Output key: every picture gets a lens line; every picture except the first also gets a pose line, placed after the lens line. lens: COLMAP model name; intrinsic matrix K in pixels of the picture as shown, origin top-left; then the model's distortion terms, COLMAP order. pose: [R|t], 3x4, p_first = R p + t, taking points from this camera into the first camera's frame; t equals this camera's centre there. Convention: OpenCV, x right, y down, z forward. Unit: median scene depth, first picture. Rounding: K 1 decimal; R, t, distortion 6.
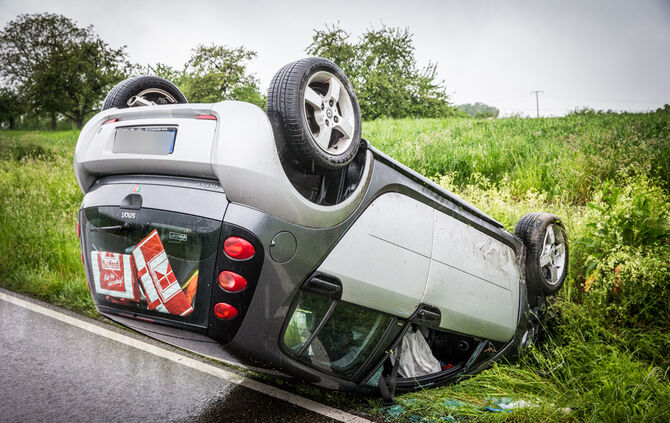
lens RADIAL K [[871.2, 0, 310.1], [0, 871.2, 220.1], [0, 0, 1]] dist [0.153229, 0.000000]
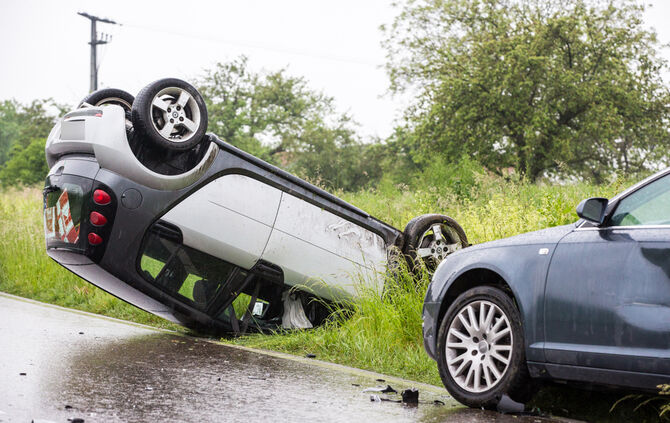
lens RADIAL K [[2783.4, 0, 329.8], [0, 2783.4, 208.8], [0, 0, 1]] dist [0.431100, 0.000000]
pose [[0.916008, 0.036313, -0.399513, 2.167755], [-0.083632, 0.991299, -0.101648, 0.498602], [0.392346, 0.126522, 0.911075, -3.213813]]
